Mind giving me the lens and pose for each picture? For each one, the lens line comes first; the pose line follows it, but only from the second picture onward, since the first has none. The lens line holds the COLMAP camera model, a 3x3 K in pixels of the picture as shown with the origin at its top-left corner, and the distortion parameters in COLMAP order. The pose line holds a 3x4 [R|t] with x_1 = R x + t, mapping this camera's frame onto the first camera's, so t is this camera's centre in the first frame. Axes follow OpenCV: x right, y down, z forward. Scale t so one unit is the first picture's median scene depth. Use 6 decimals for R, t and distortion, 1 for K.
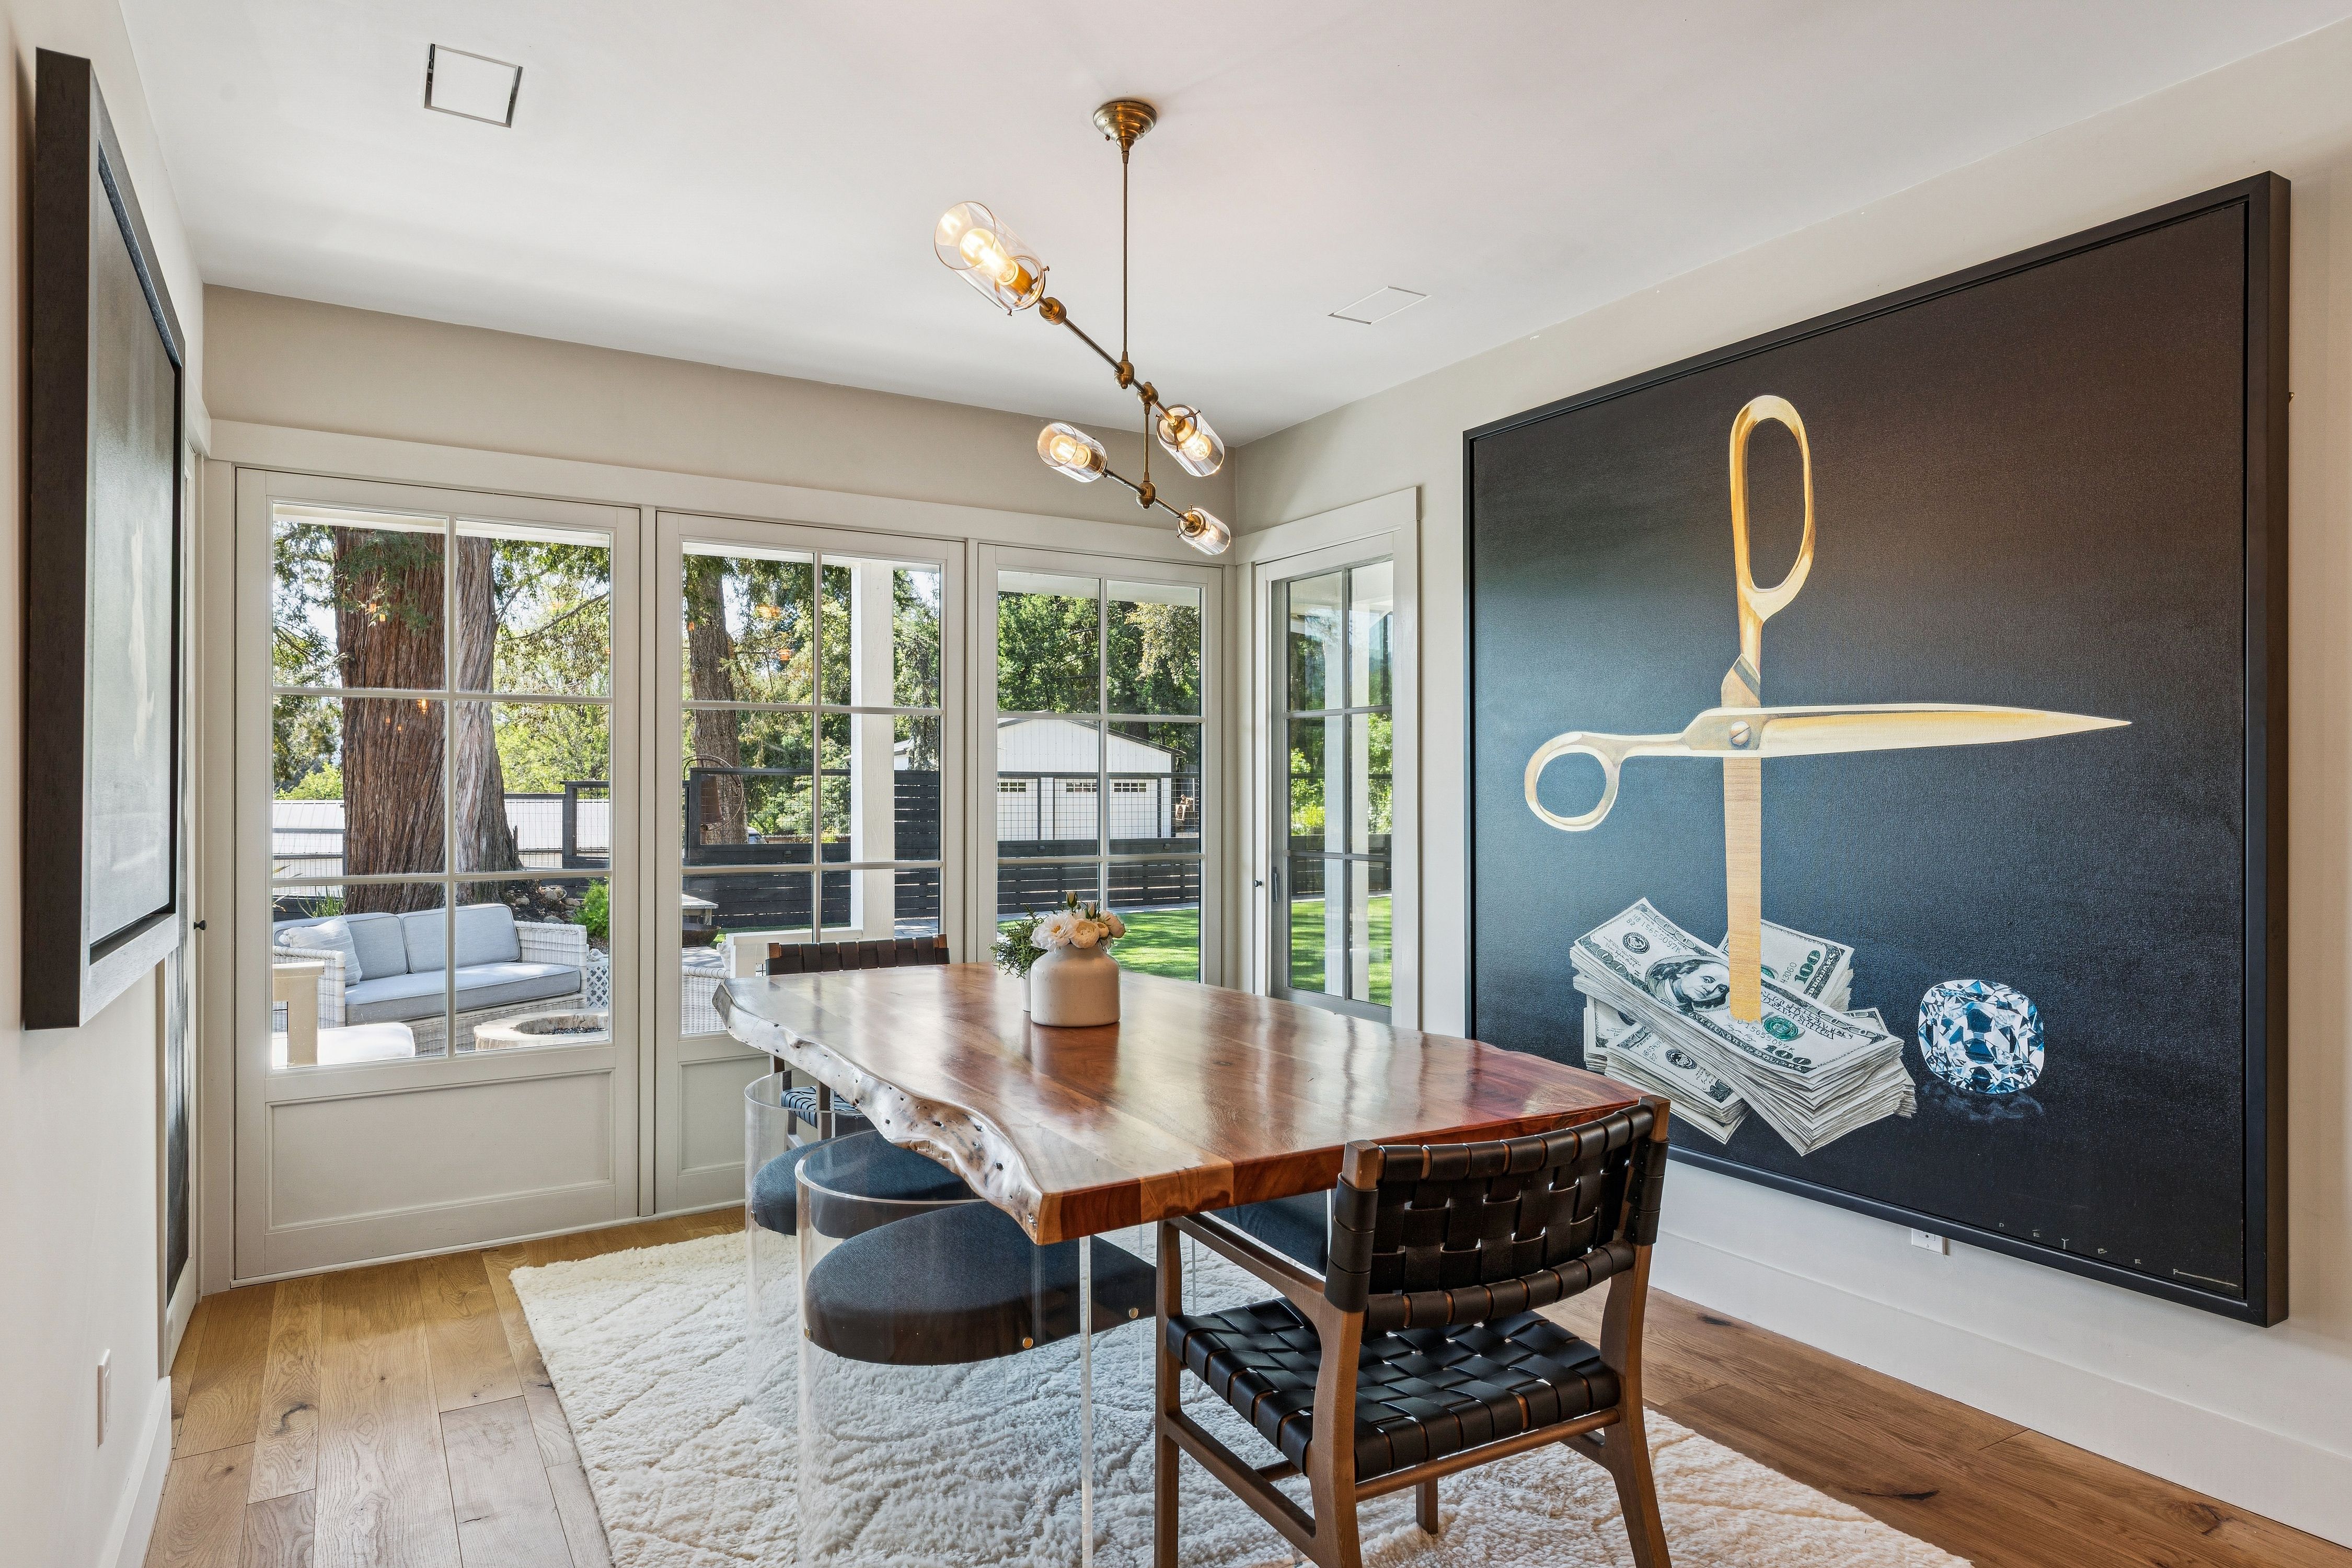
lens RADIAL K [[1381.0, 0, 1177.0], [0, 1381.0, 781.7], [0, 0, 1]] dist [0.007861, -0.001845]
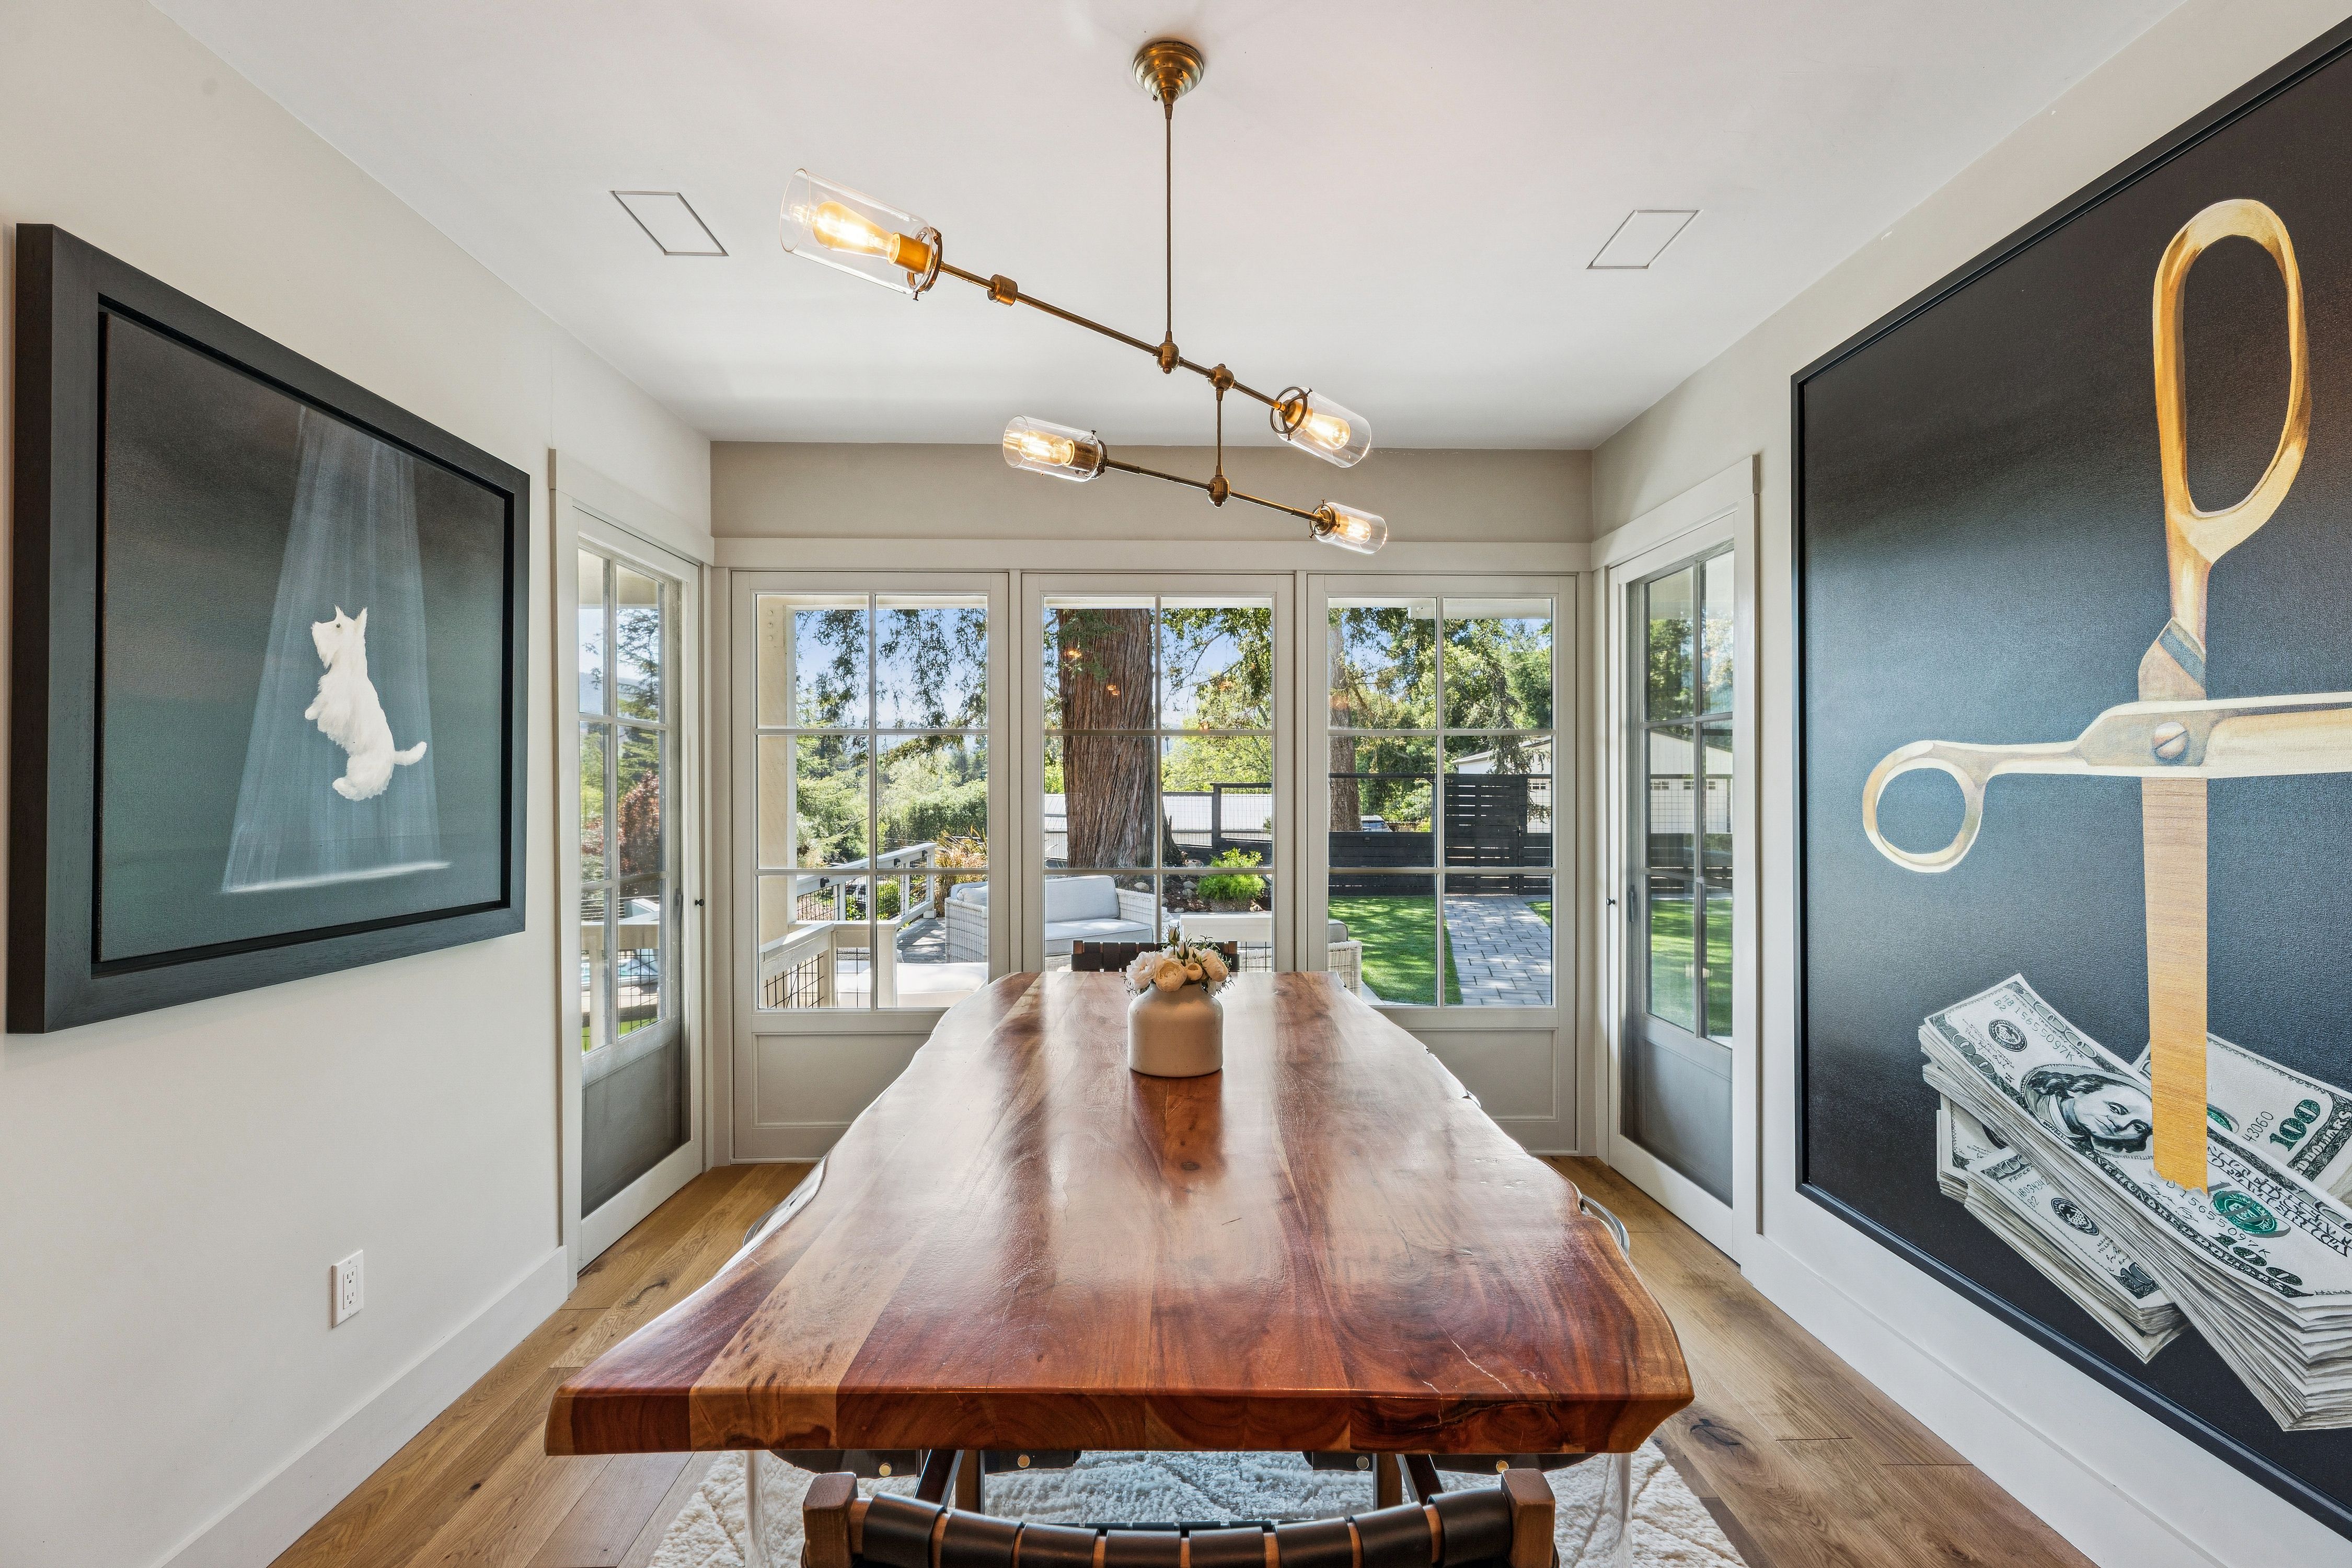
lens RADIAL K [[1056.7, 0, 1170.0], [0, 1056.7, 786.4], [0, 0, 1]] dist [0.002271, 0.000331]
pose [[0.866507, -0.000853, -0.499165, 0.244663], [0.004491, 0.999971, 0.006087, -0.018269], [0.499145, -0.007516, 0.866486, 0.330536]]
